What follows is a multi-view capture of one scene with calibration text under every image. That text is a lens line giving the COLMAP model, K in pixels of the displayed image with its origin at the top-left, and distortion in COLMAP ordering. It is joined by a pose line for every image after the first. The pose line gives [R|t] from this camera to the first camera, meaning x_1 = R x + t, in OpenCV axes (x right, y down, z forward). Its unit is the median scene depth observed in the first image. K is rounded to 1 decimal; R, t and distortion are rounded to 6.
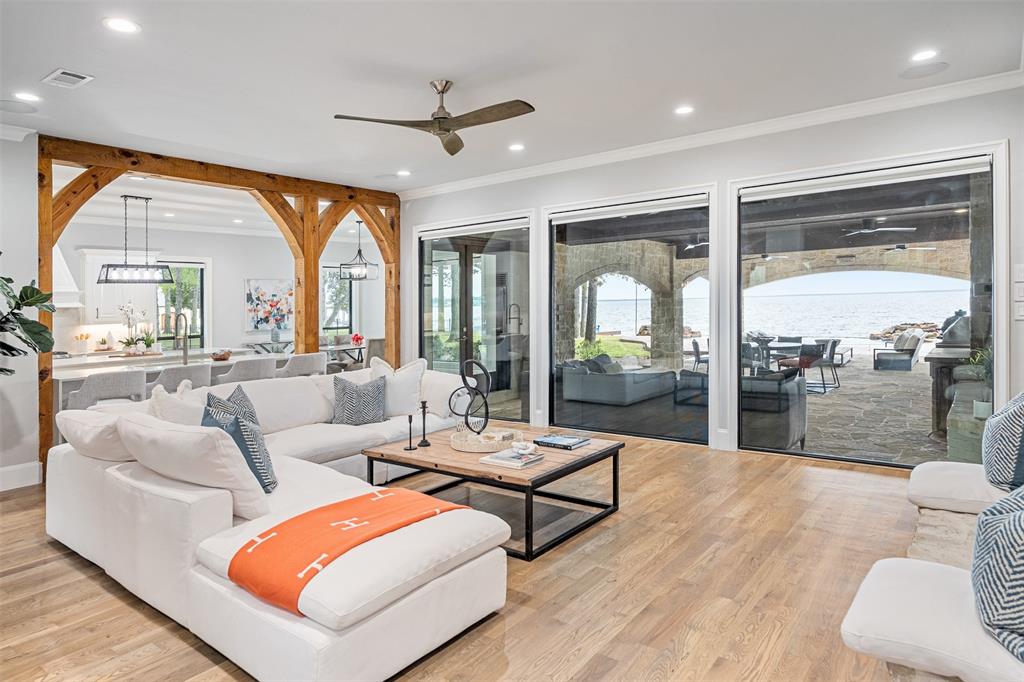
lens RADIAL K [[616.2, 0, 510.2], [0, 616.2, 342.0], [0, 0, 1]] dist [-0.006715, -0.001975]
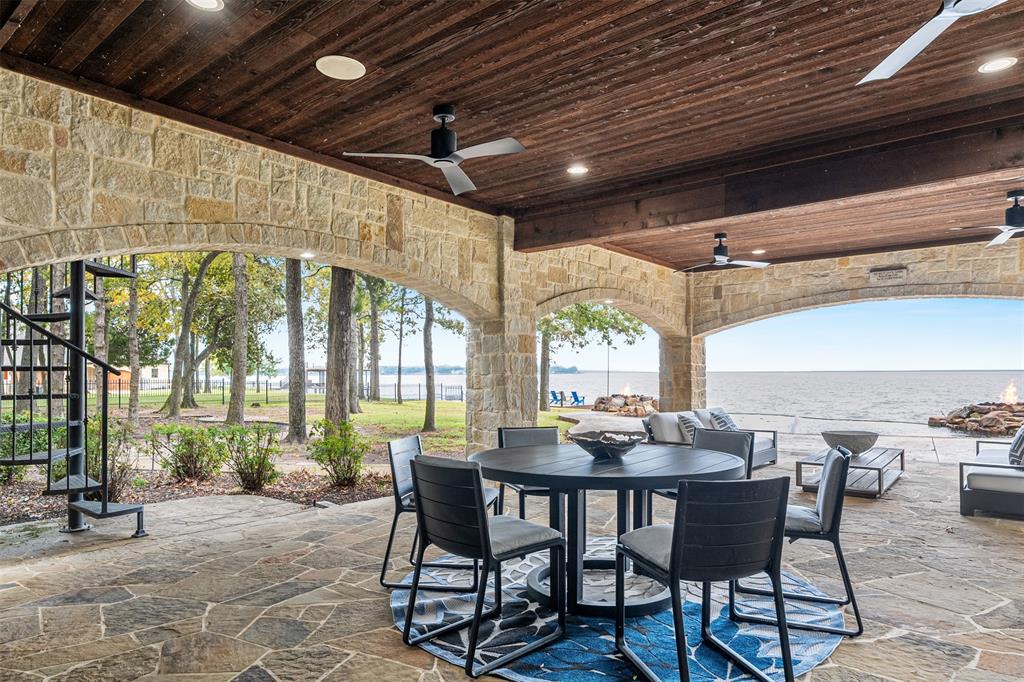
lens RADIAL K [[642.4, 0, 515.5], [0, 642.4, 367.2], [0, 0, 1]] dist [-0.001291, -0.000837]
pose [[0.999236, 0.023505, -0.031223, 0.190959], [-0.025646, 0.997213, -0.070067, -0.008834], [0.029489, 0.070814, 0.997054, 0.347918]]
